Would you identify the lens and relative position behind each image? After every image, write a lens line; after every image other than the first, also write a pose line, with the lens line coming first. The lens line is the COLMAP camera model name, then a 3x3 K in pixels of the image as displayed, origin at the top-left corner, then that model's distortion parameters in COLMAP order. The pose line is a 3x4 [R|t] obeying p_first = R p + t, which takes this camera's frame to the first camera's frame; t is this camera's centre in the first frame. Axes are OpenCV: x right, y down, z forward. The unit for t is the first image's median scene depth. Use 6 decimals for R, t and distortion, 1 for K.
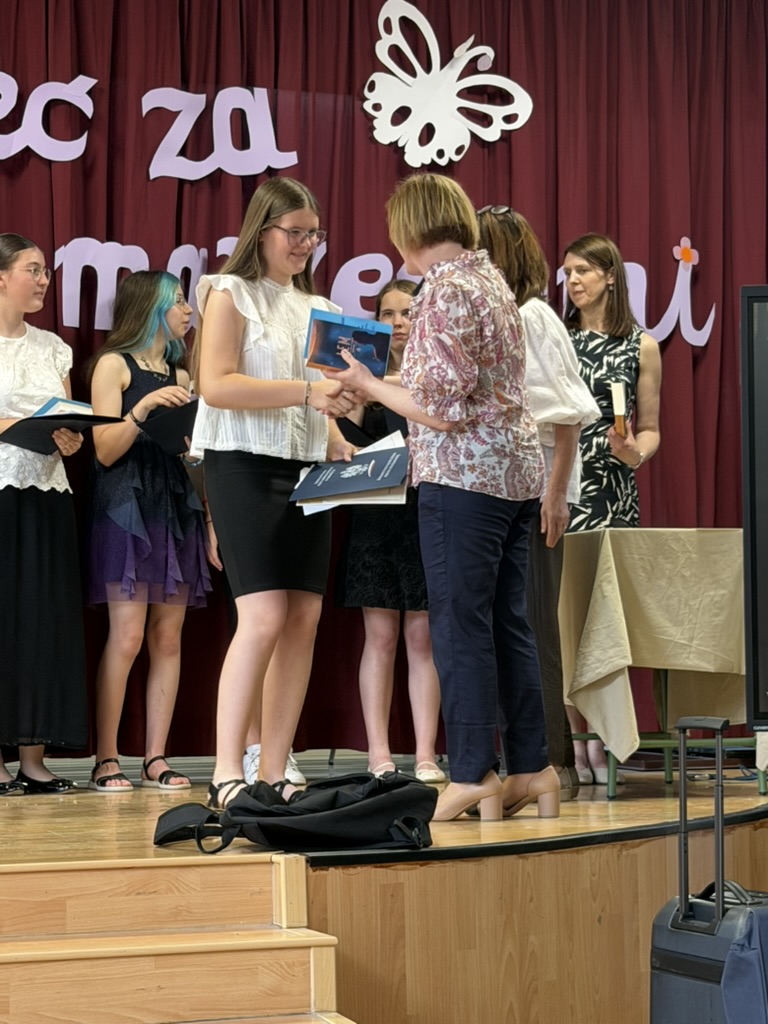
lens RADIAL K [[2490.0, 0, 382.3], [0, 2490.0, 514.7], [0, 0, 1]] dist [0.146609, 0.000000]
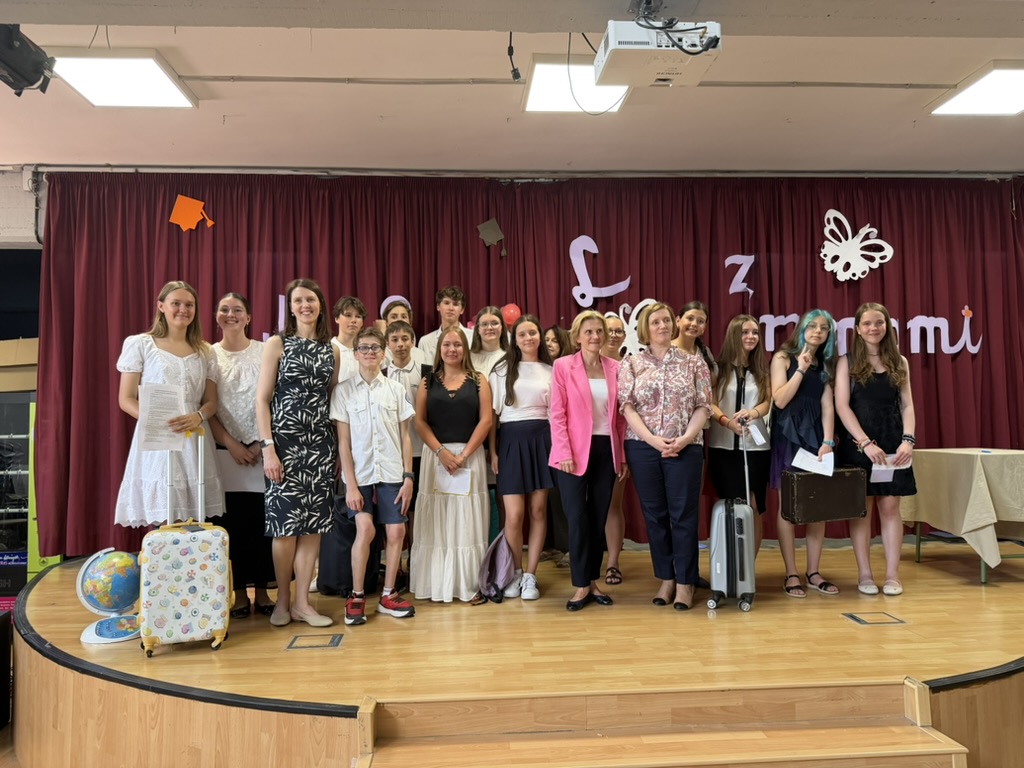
lens RADIAL K [[763.2, 0, 504.3], [0, 763.2, 374.1], [0, 0, 1]] dist [0.034711, -0.072753]
pose [[0.969332, -0.021242, -0.244835, -0.118238], [0.022769, 0.999735, 0.003407, -0.063117], [0.244698, -0.008877, 0.969559, 0.236331]]
